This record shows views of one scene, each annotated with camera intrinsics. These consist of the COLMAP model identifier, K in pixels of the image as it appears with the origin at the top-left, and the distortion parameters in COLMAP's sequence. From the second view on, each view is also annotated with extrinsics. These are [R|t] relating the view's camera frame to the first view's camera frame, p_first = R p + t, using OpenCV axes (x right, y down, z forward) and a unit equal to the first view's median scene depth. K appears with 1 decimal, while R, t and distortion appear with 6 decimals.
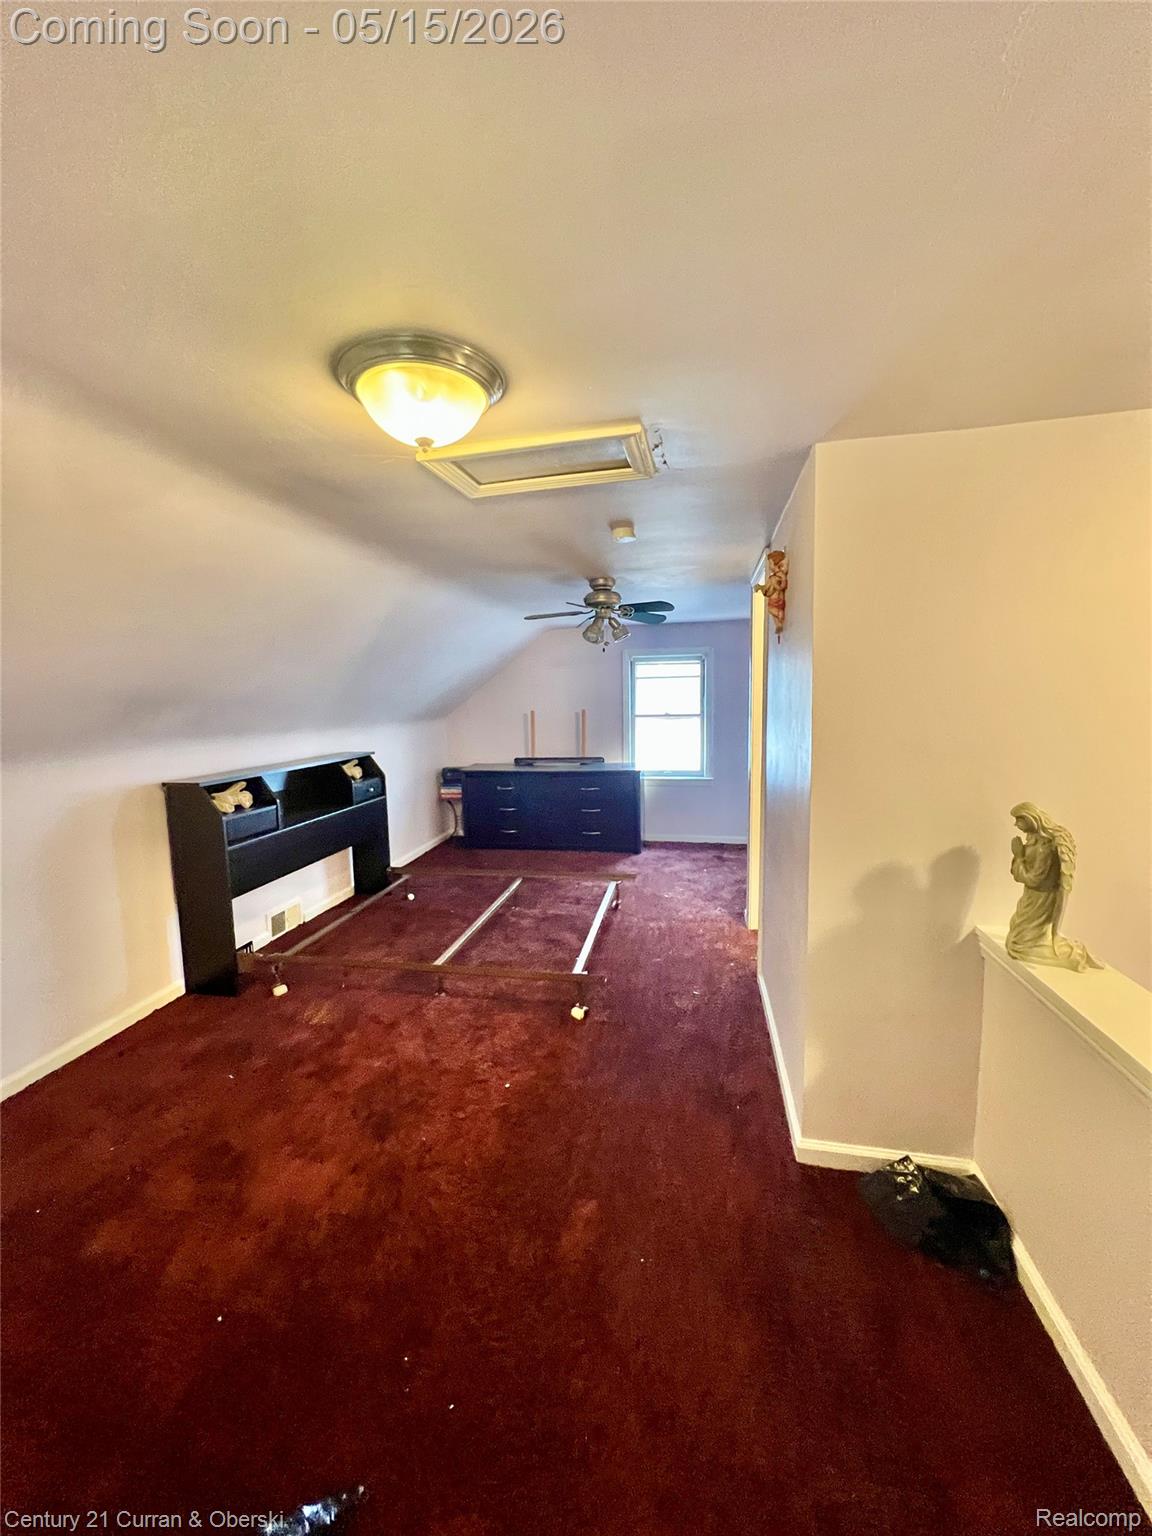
lens RADIAL K [[619.2, 0, 575.4], [0, 619.2, 764.9], [0, 0, 1]] dist [-0.002990, -0.001632]
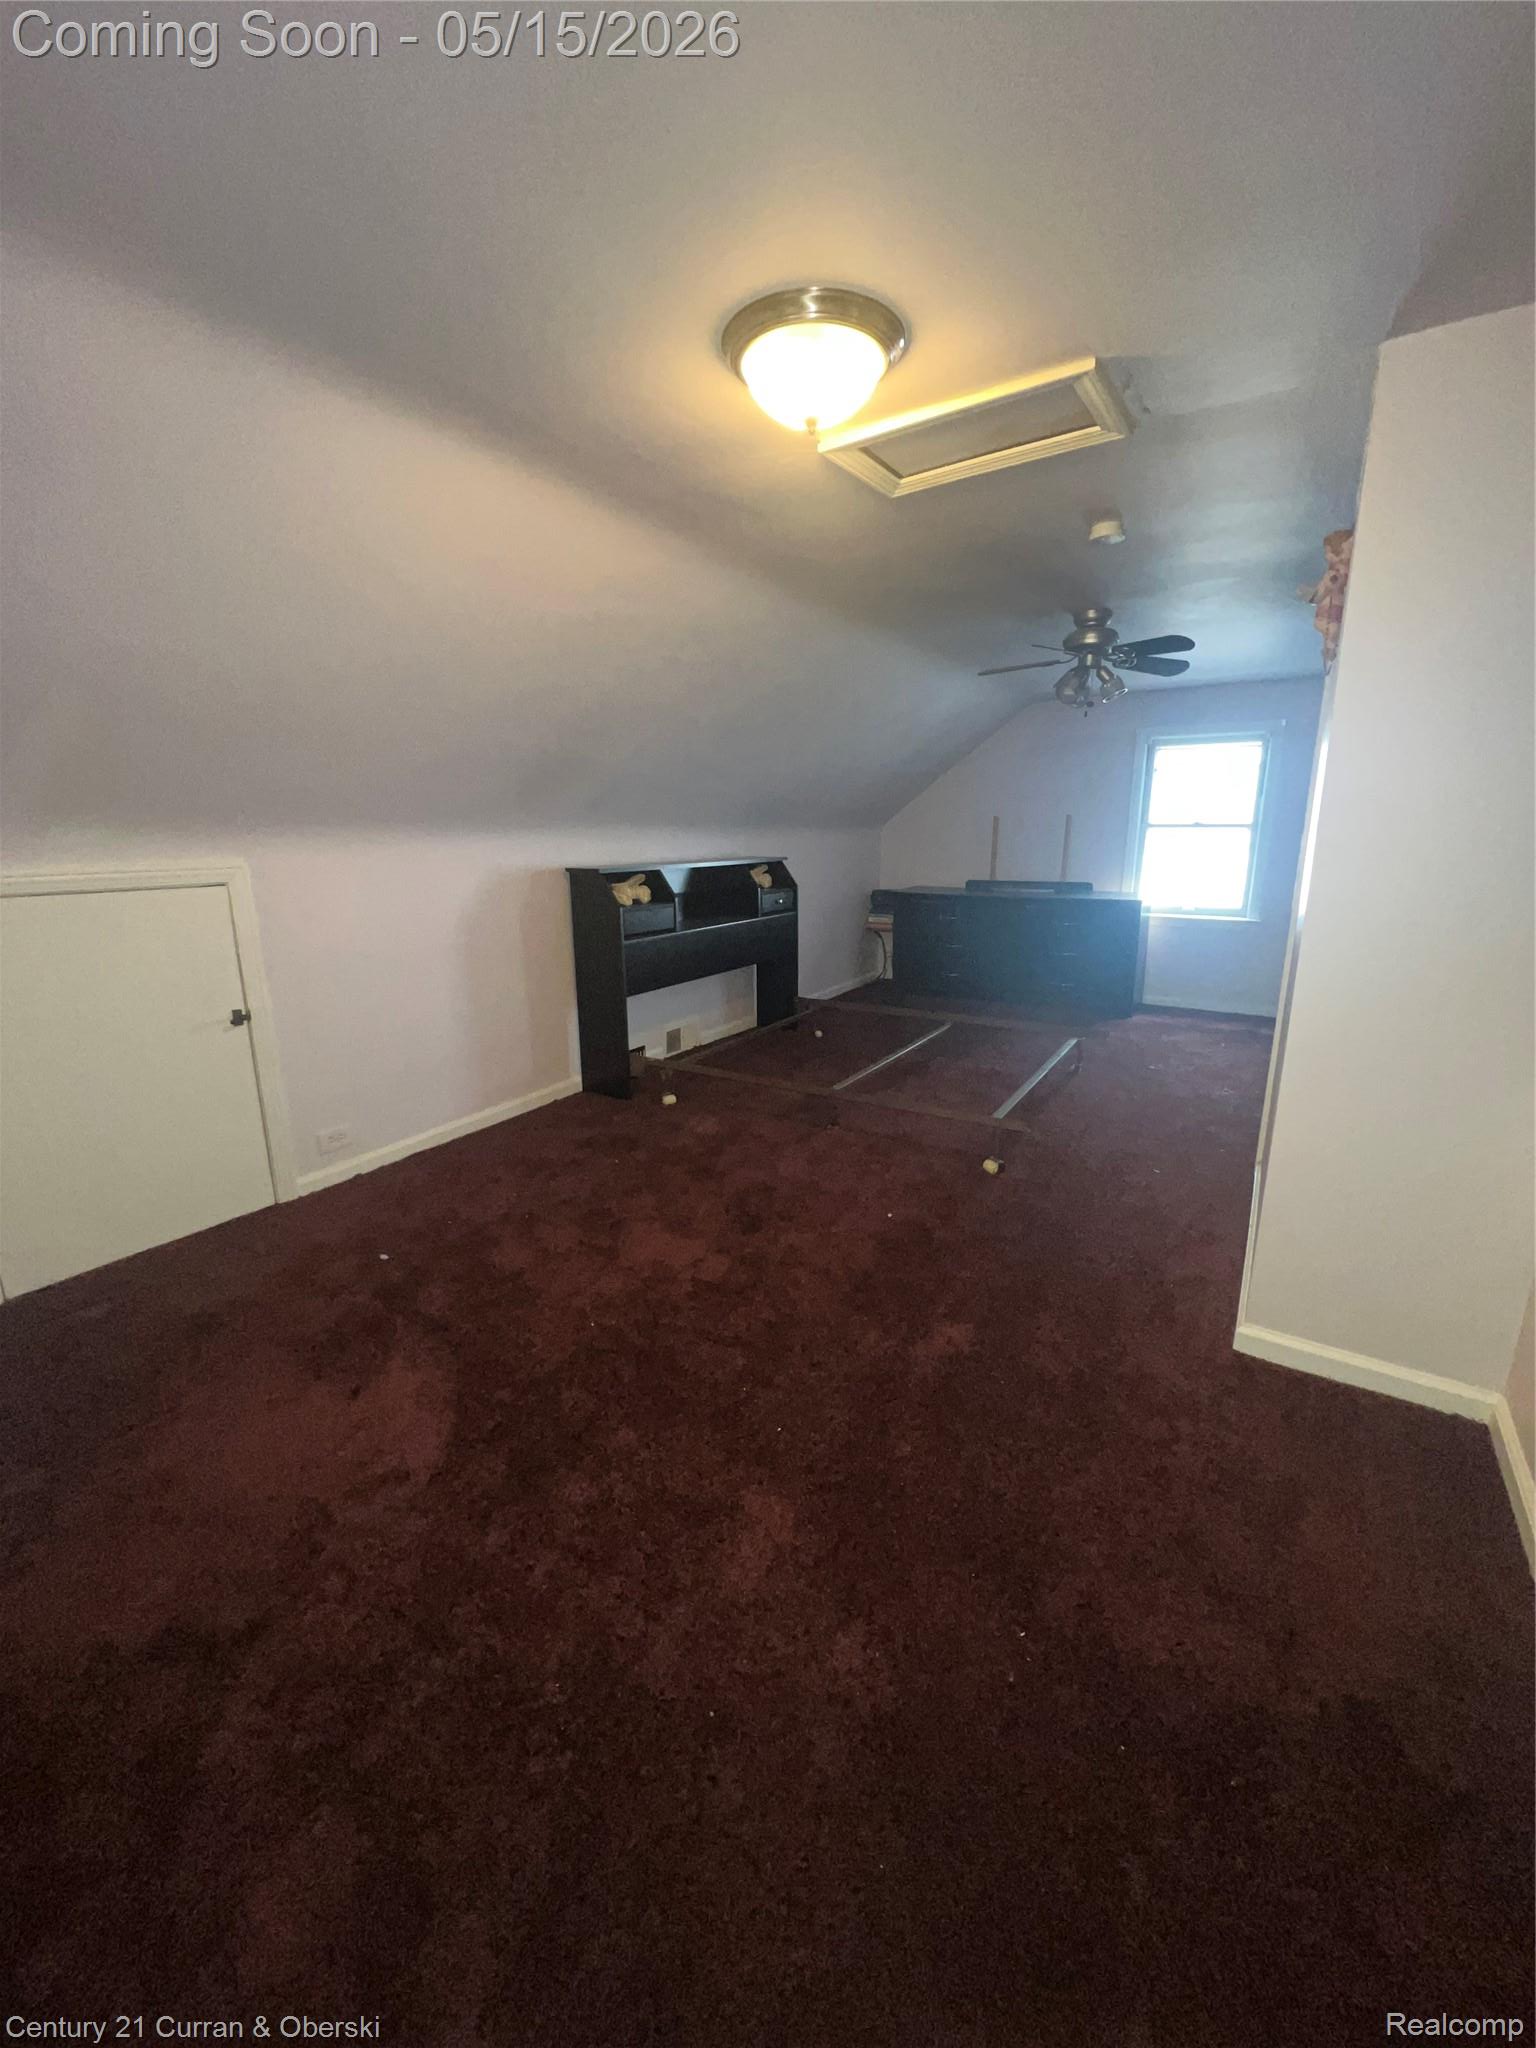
lens RADIAL K [[825.6, 0, 761.8], [0, 825.6, 1022.0], [0, 0, 1]] dist [-0.002990, -0.001632]
pose [[0.931167, 0.097324, -0.351363, 0.076982], [-0.052579, 0.989486, 0.134735, 0.072025], [0.360782, -0.106987, 0.926494, -0.087713]]
